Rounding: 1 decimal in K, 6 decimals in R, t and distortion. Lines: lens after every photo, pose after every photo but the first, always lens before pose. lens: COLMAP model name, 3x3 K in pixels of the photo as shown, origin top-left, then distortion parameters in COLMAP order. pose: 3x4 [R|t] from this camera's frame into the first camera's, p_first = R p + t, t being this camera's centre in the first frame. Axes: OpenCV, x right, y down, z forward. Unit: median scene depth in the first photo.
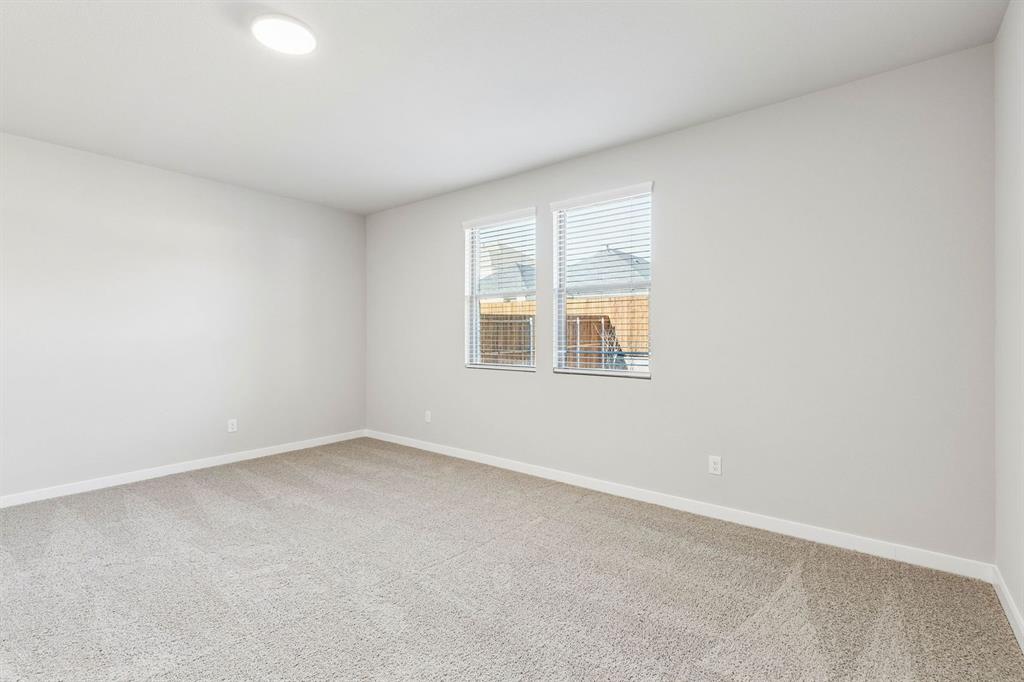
lens RADIAL K [[464.4, 0, 506.2], [0, 464.4, 340.4], [0, 0, 1]] dist [0.001645, -0.000307]
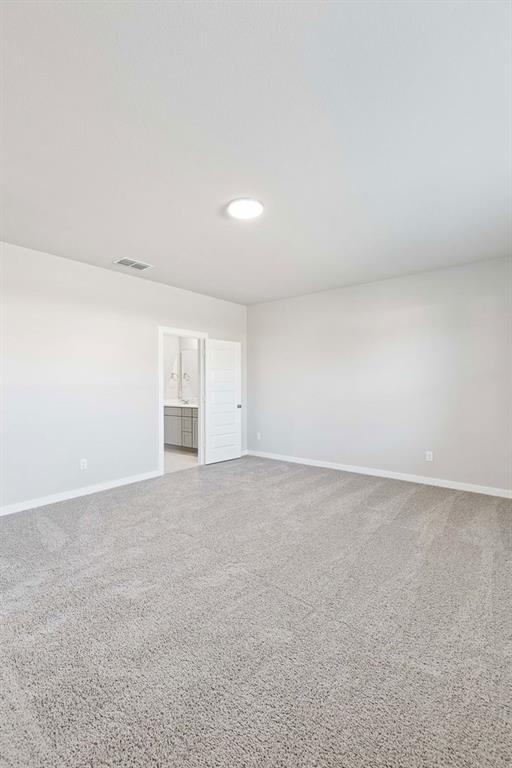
lens RADIAL K [[348.3, 0, 258.6], [0, 348.3, 382.2], [0, 0, 1]] dist [0.001645, -0.000307]
pose [[0.022626, -0.002881, -0.999740, 0.443124], [-0.019677, 0.999801, -0.003327, -0.013587], [0.999550, 0.019747, 0.022564, 0.583785]]
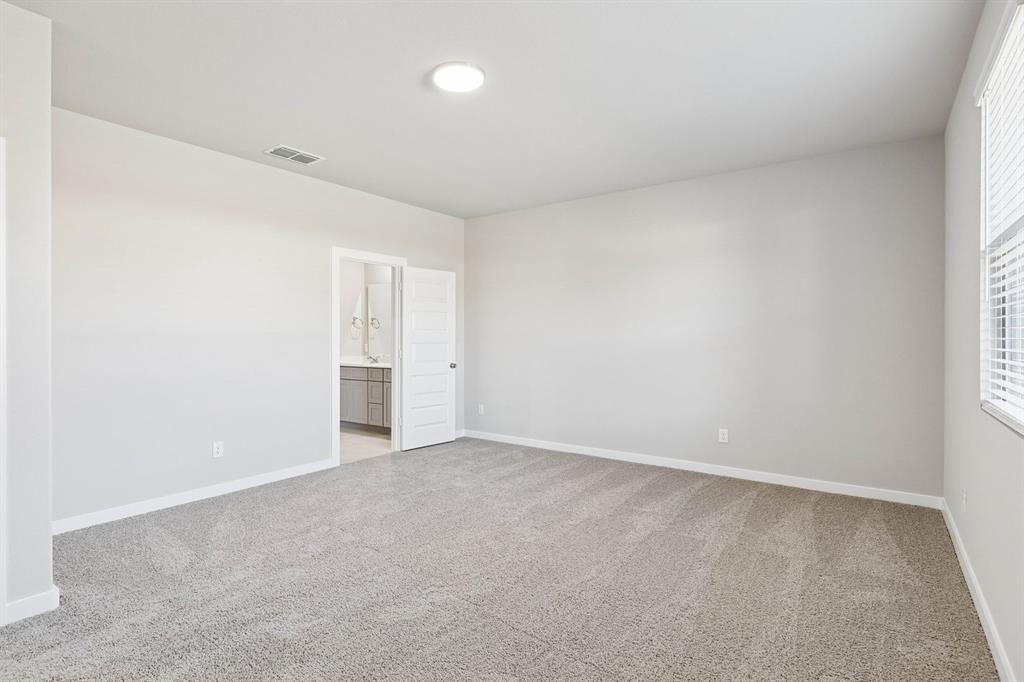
lens RADIAL K [[512.8, 0, 511.4], [0, 512.8, 332.9], [0, 0, 1]] dist [-0.004380, 0.000650]
pose [[0.071093, -0.004359, -0.997460, 0.459927], [-0.020656, 0.999770, -0.005841, -0.005498], [0.997256, 0.021018, 0.070986, 0.598134]]
